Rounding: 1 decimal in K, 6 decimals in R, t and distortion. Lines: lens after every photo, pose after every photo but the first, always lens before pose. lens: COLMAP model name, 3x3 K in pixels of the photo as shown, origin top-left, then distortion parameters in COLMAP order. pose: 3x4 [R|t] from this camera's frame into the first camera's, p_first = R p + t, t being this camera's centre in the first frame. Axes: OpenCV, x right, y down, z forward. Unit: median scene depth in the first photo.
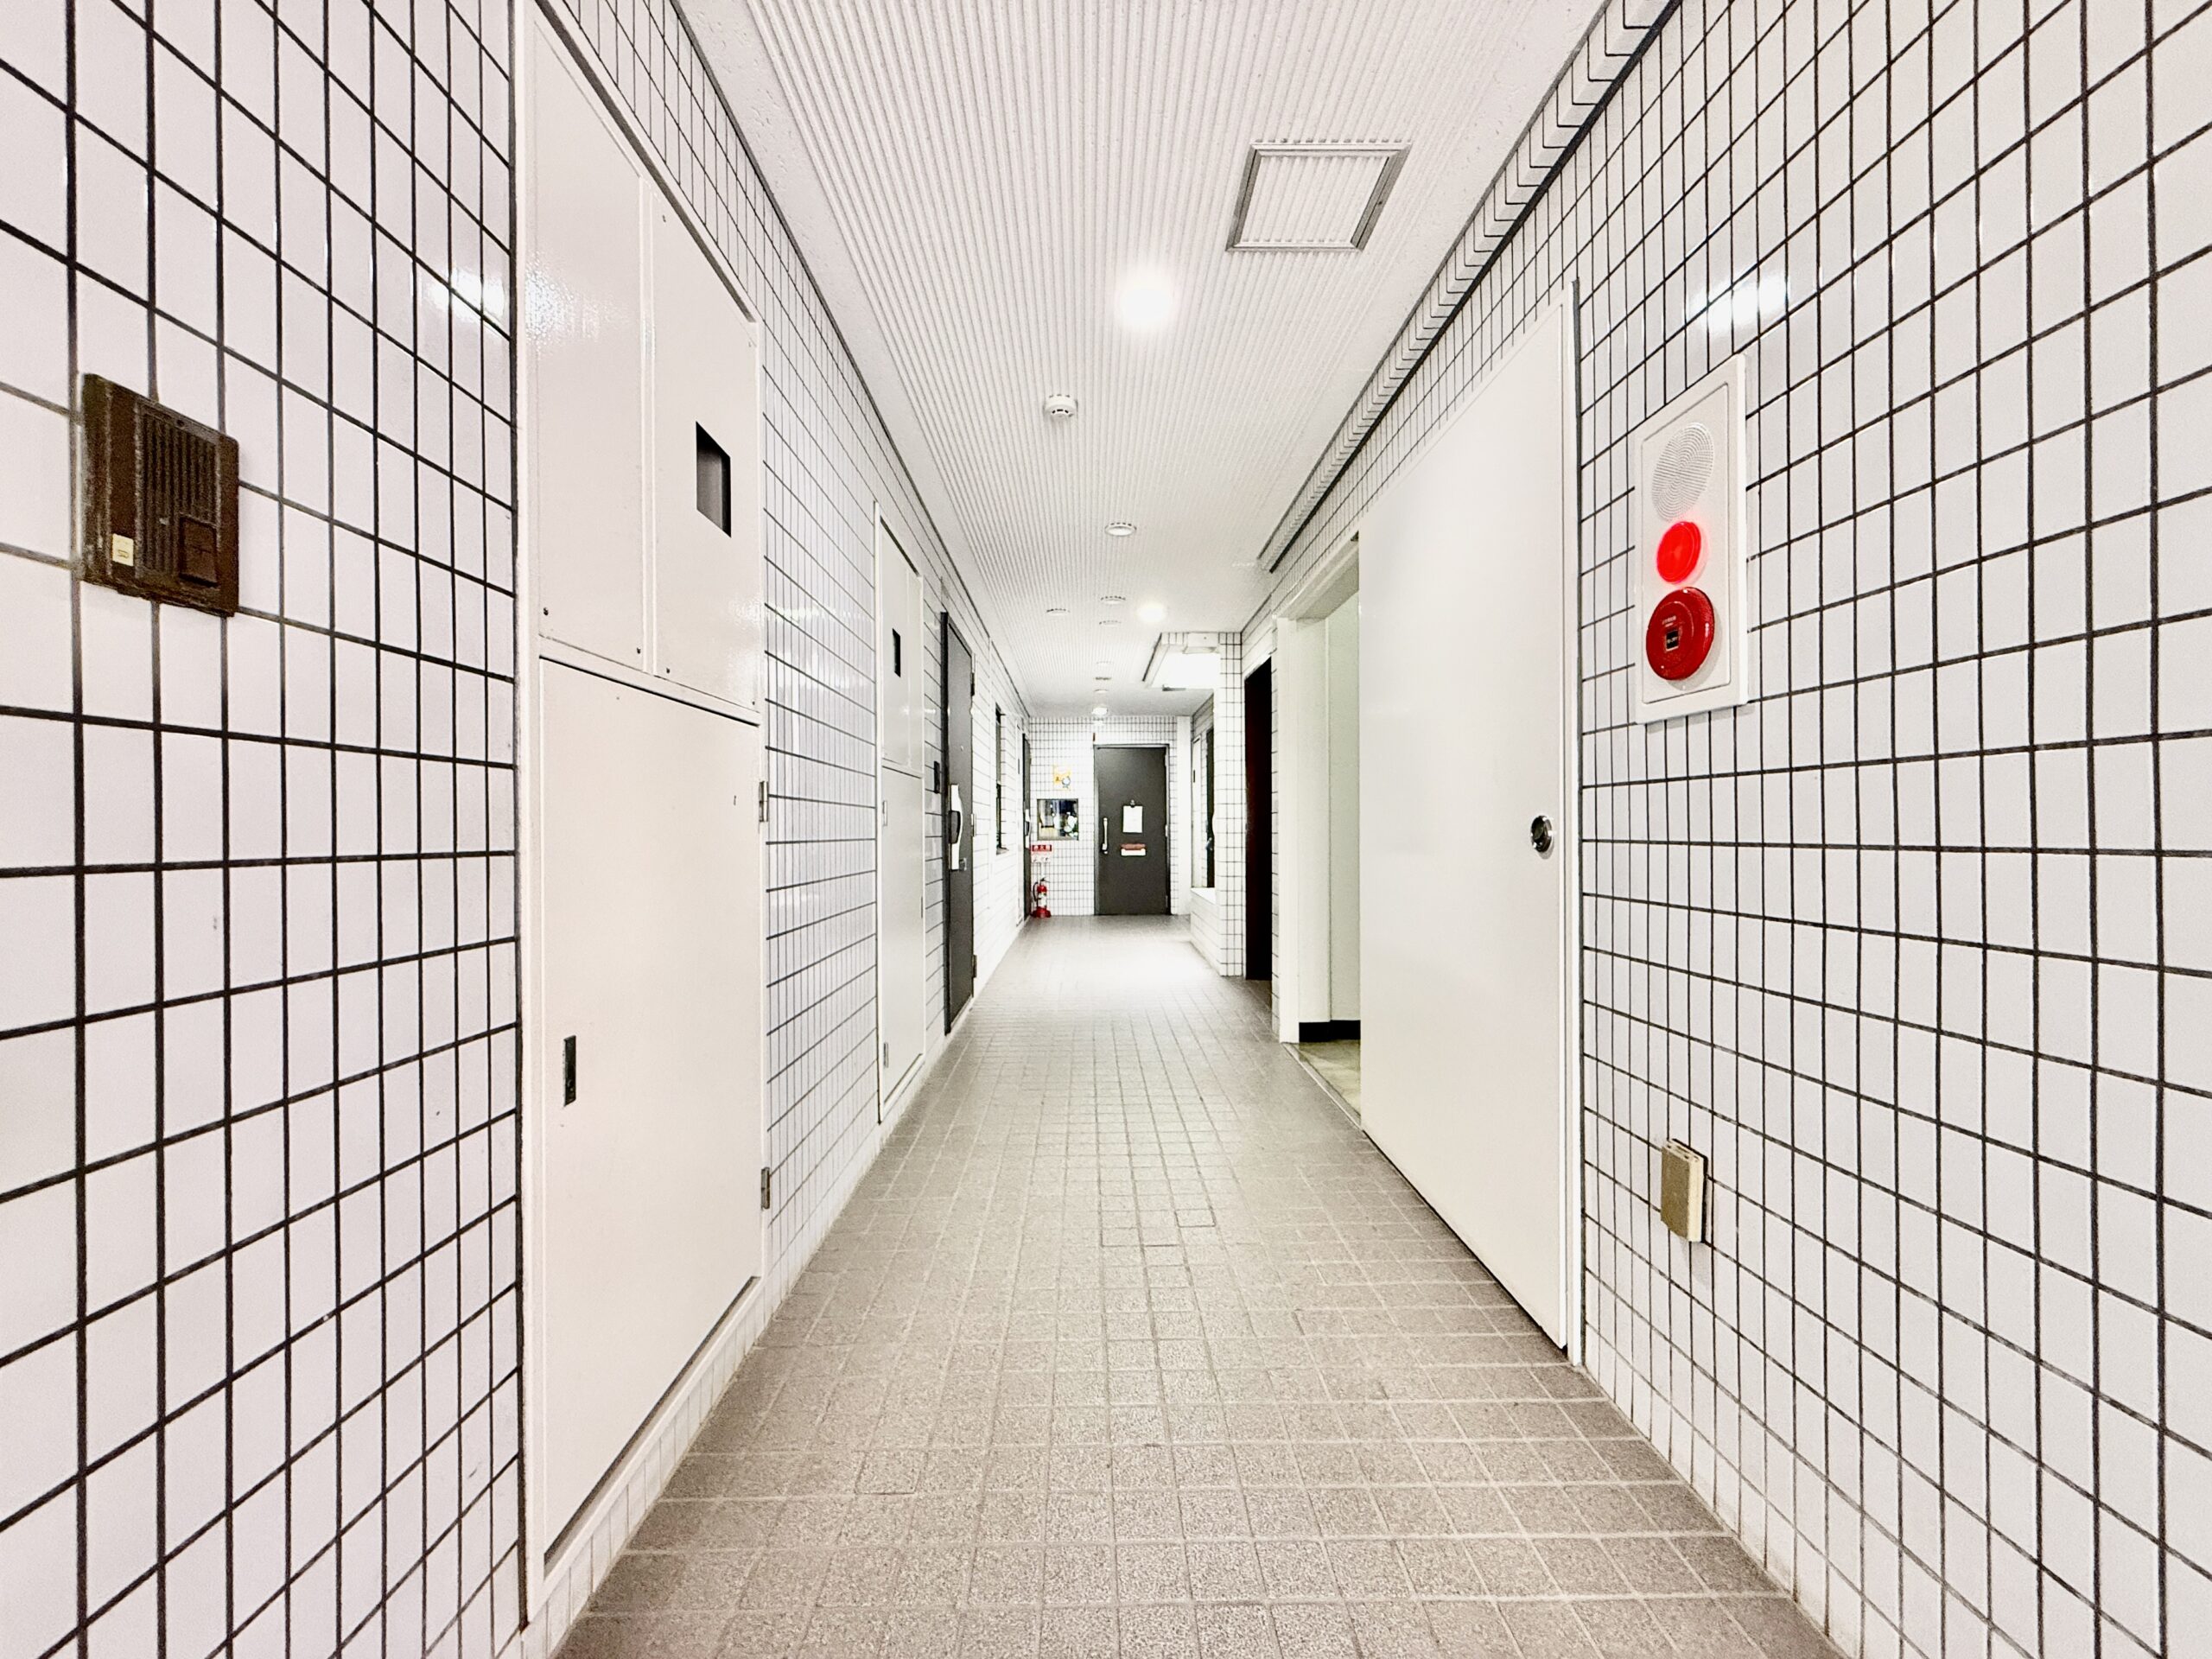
lens RADIAL K [[882.3, 0, 1104.3], [0, 882.3, 826.7], [0, 0, 1]] dist [-0.000384, -0.000185]
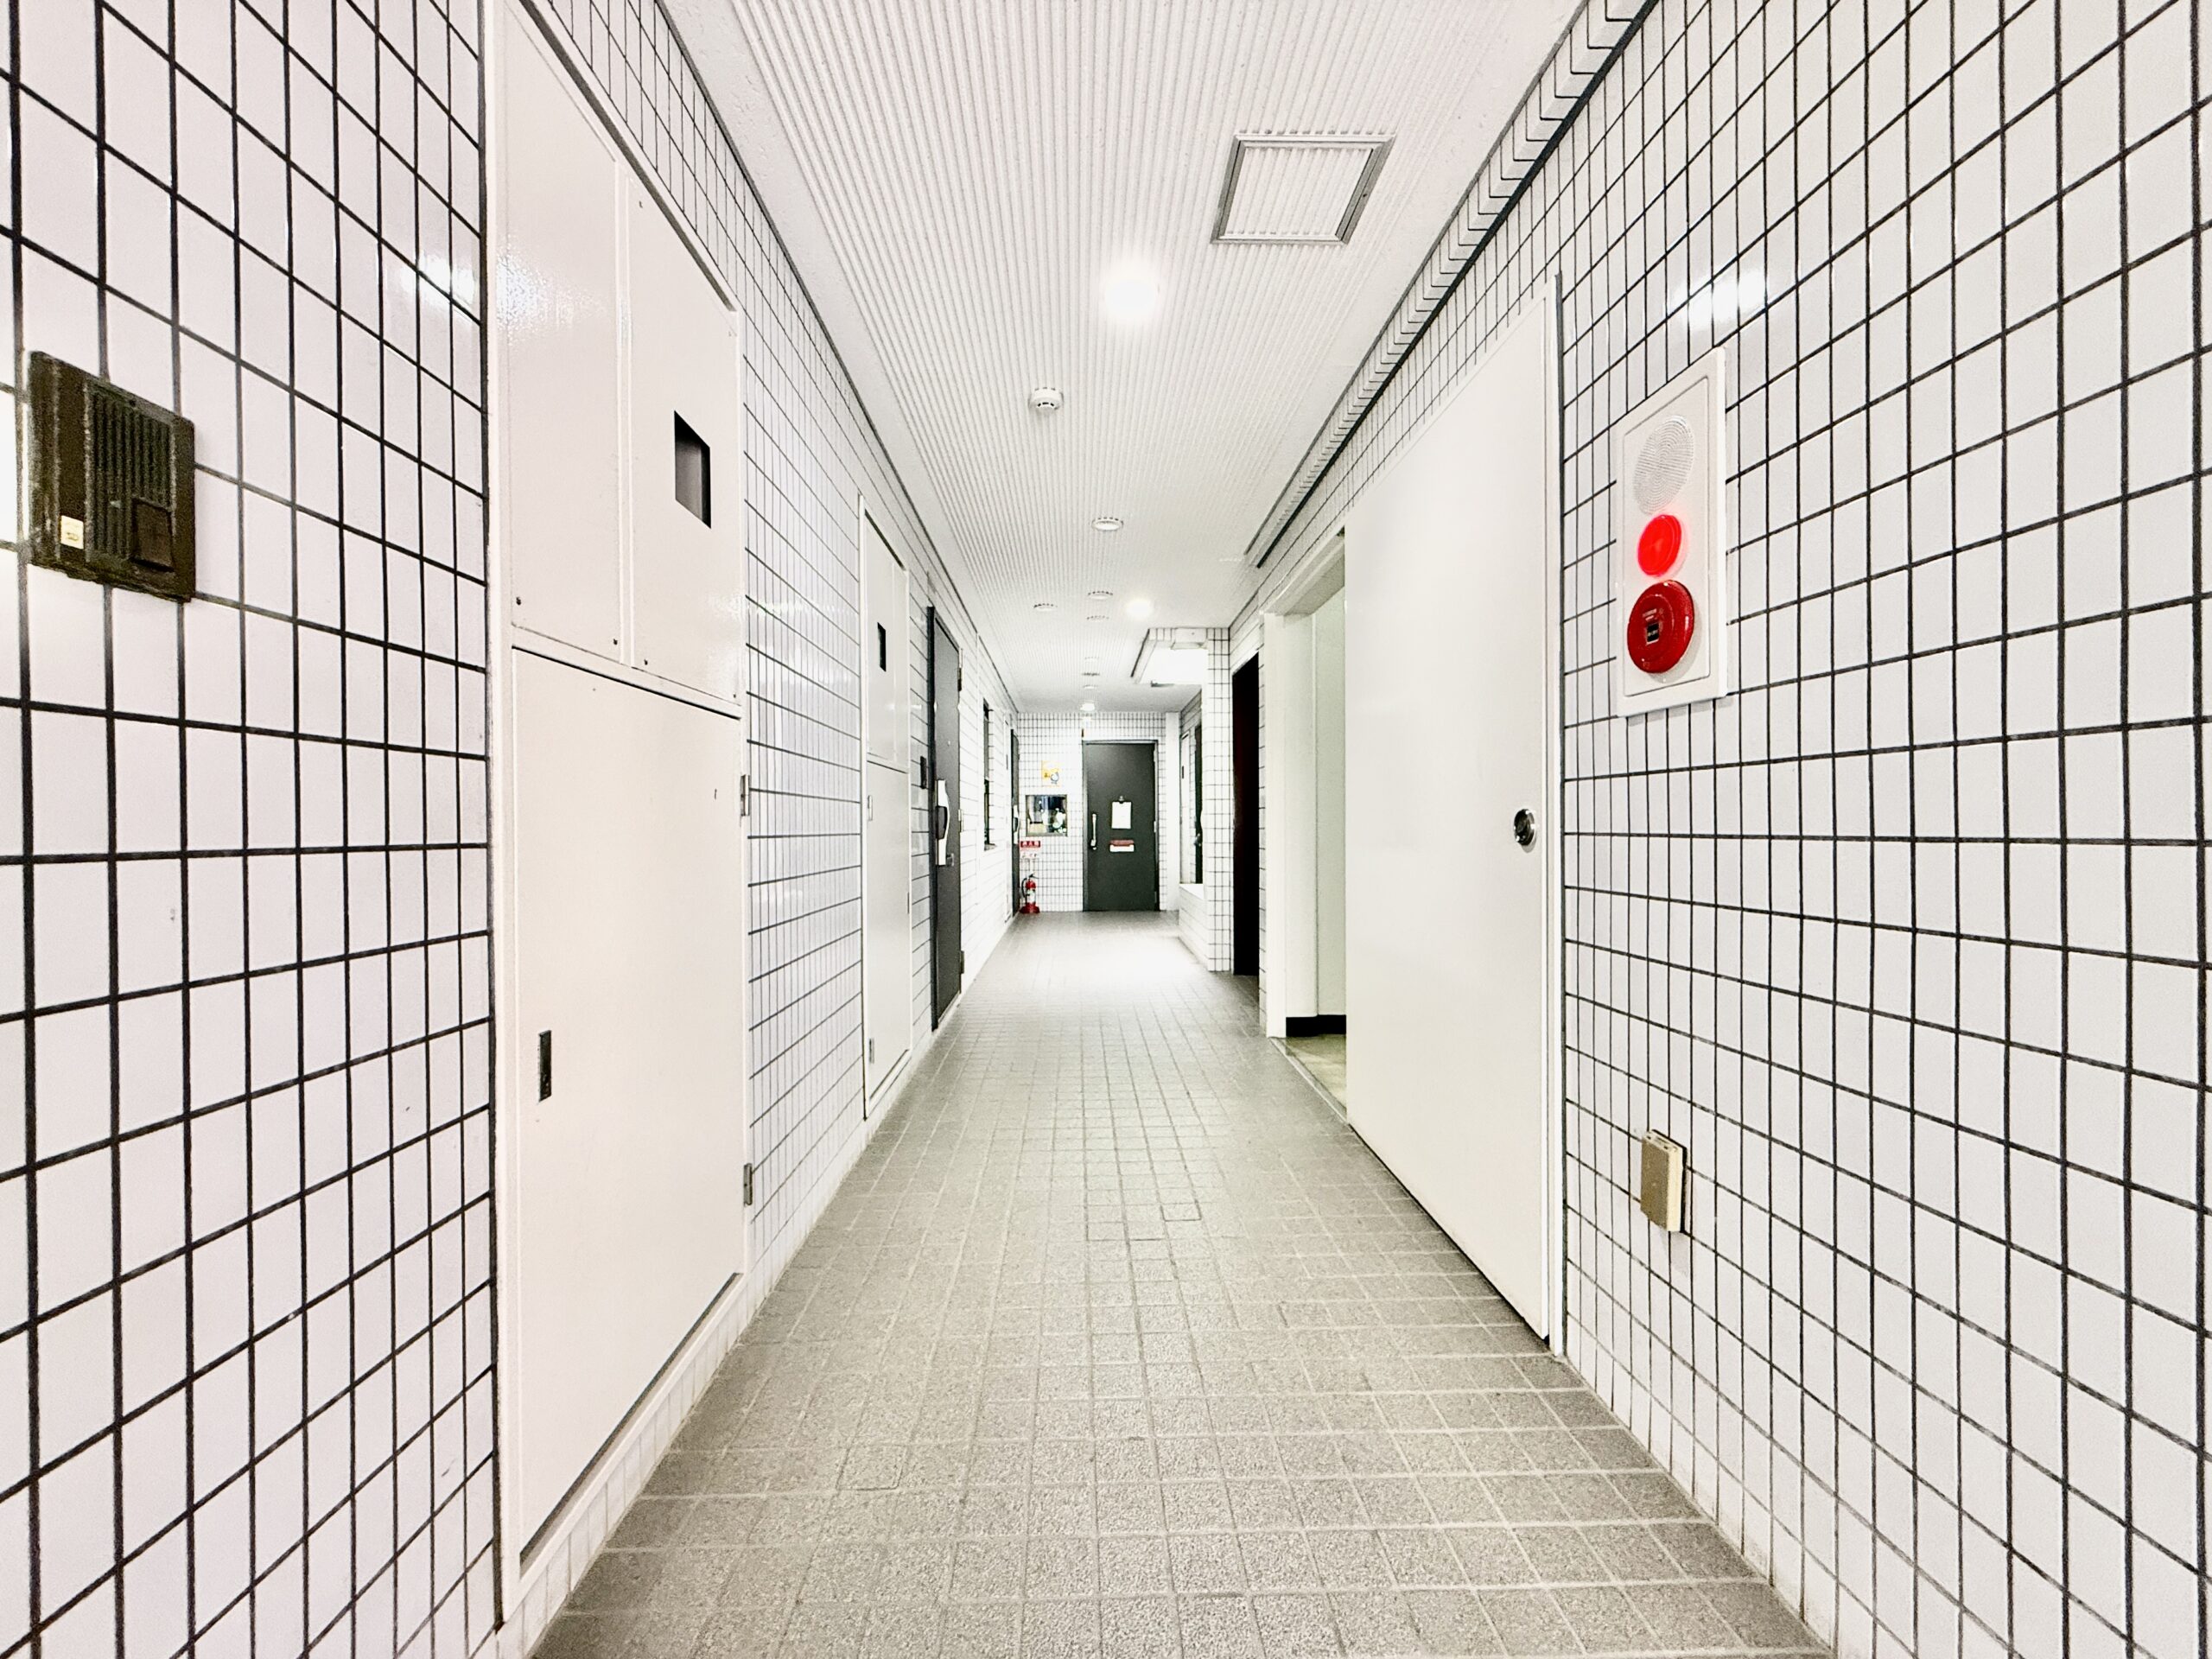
lens RADIAL K [[882.3, 0, 1103.6], [0, 882.3, 826.3], [0, 0, 1]] dist [-0.000384, -0.000185]
pose [[0.999928, -0.000844, 0.011978, 0.010570], [0.000796, 0.999992, 0.004009, 0.005366], [-0.011981, -0.003999, 0.999920, 0.005300]]
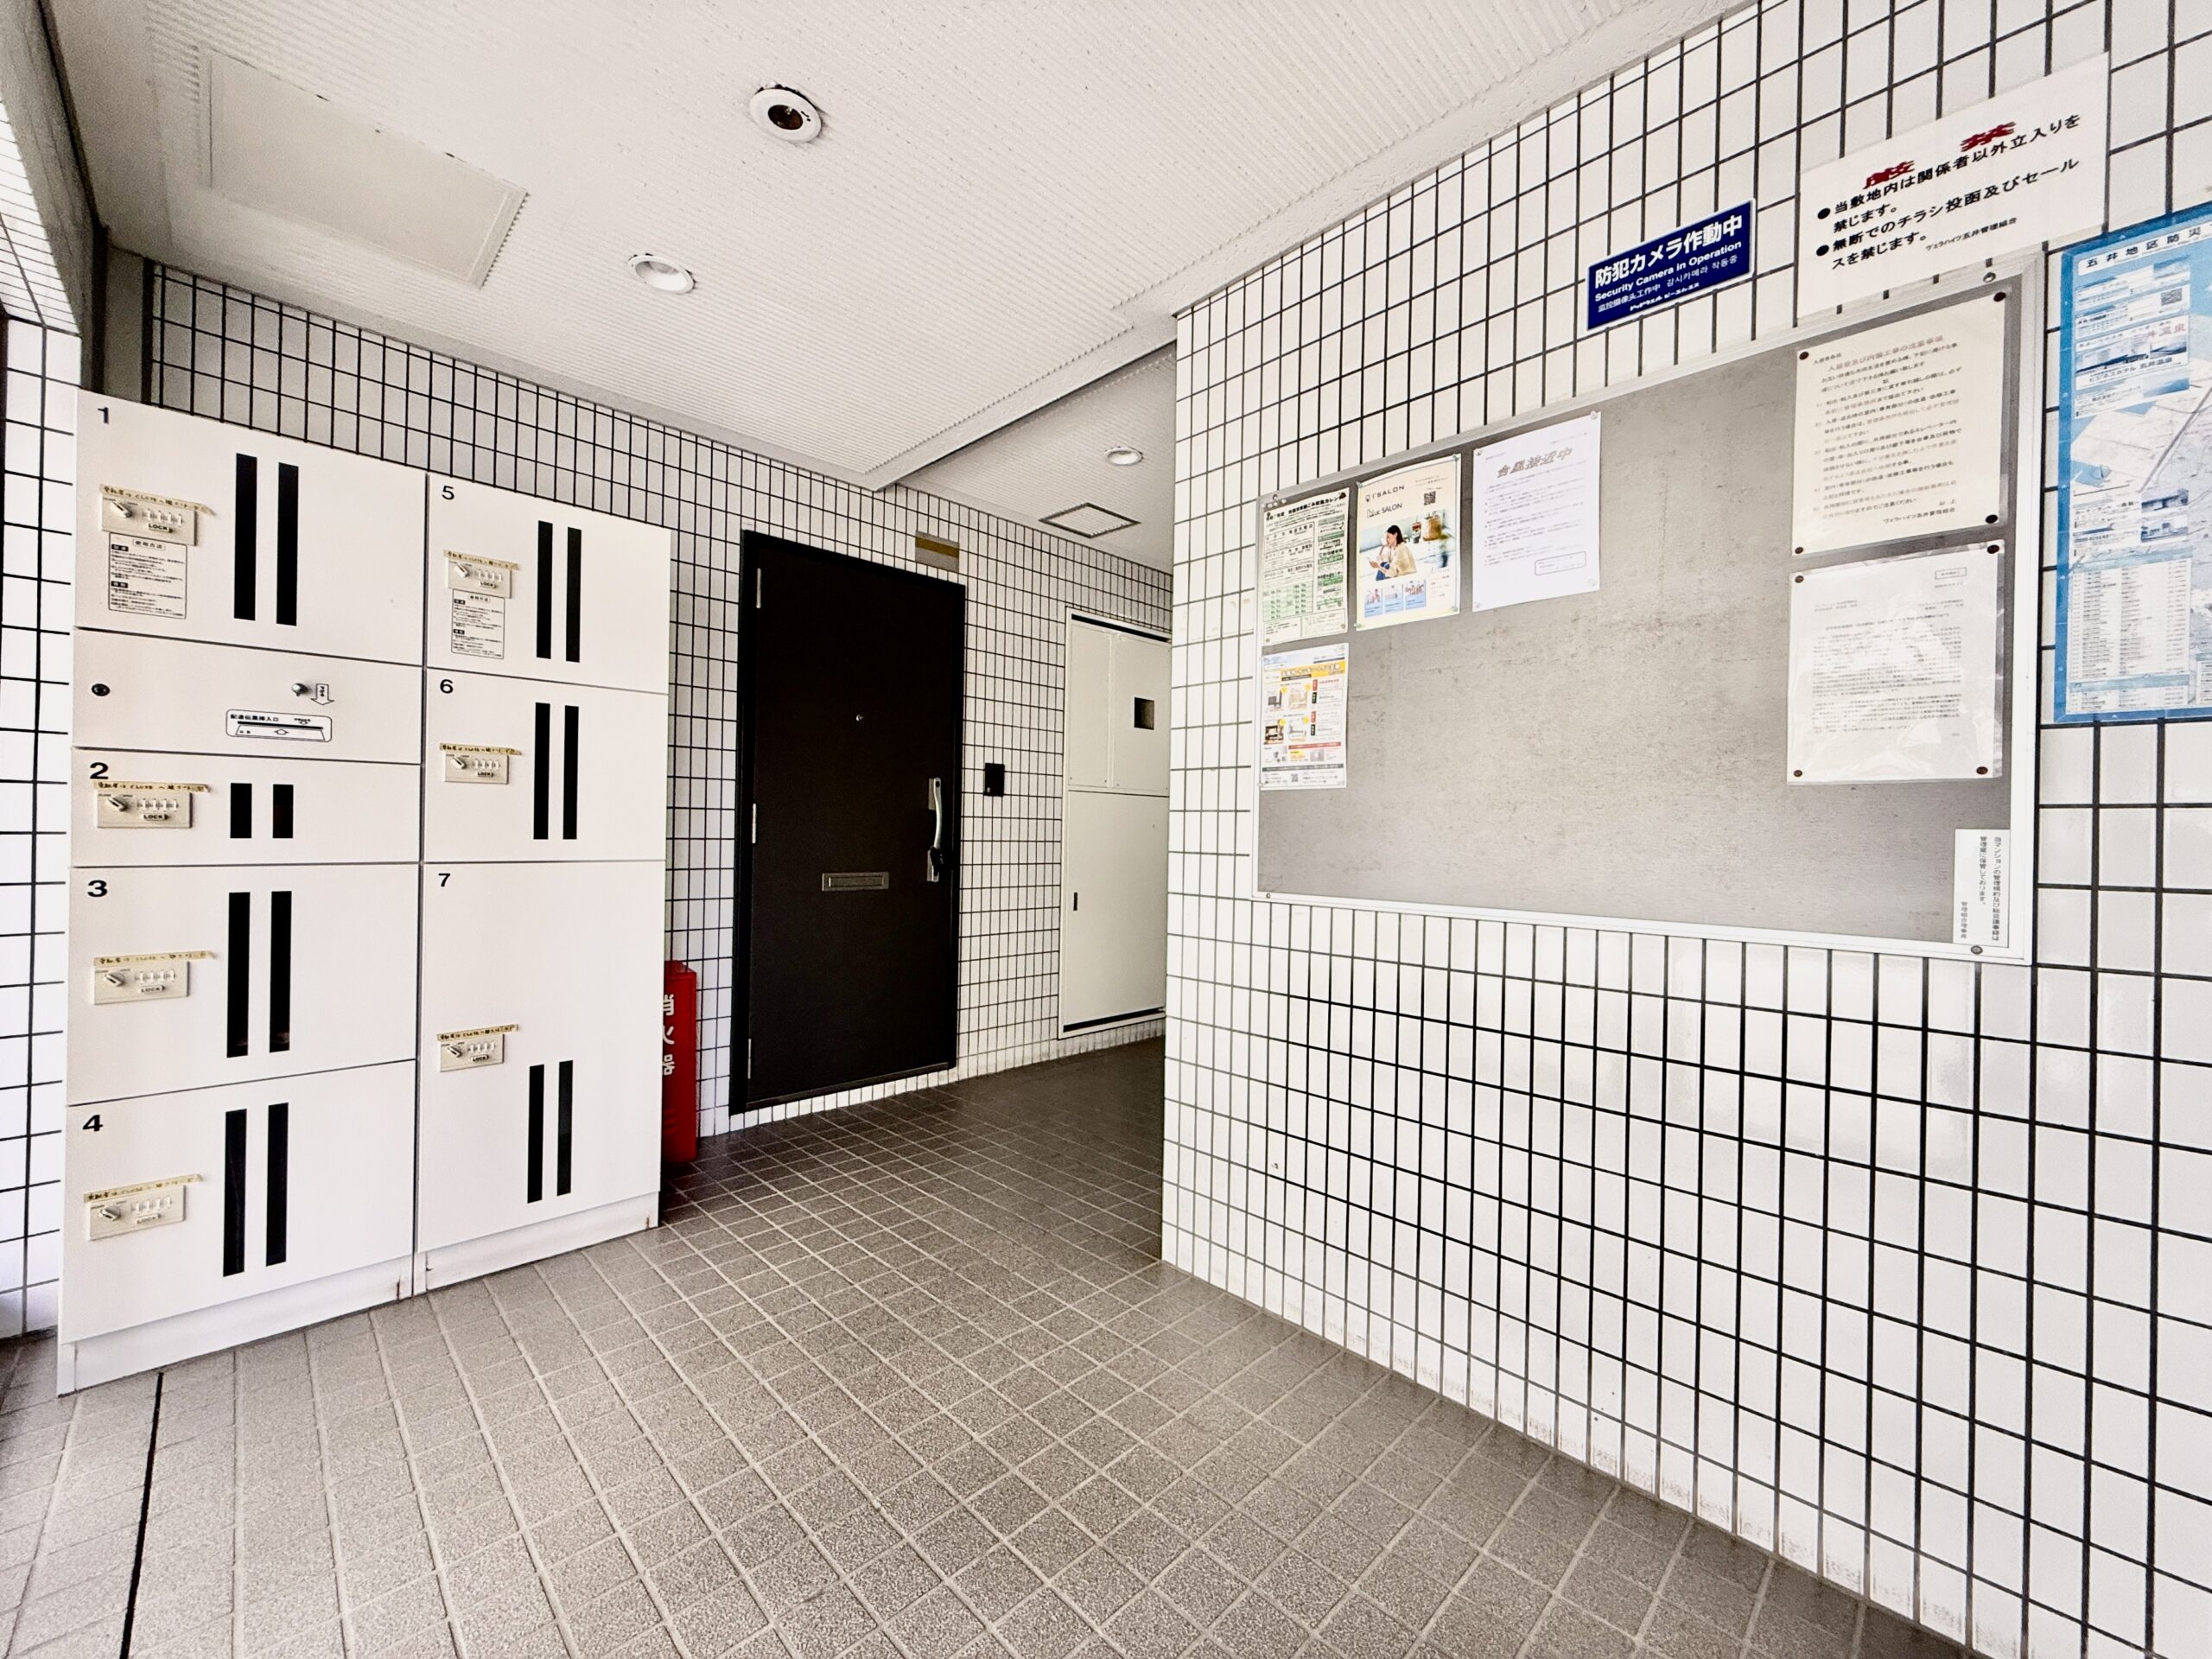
lens RADIAL K [[882.3, 0, 1105.2], [0, 882.3, 828.5], [0, 0, 1]] dist [-0.000384, -0.000185]
pose [[0.687263, 0.021745, -0.726083, 2.534015], [-0.026099, 0.999646, 0.005233, -0.059856], [0.725940, 0.015353, 0.687587, -1.705005]]
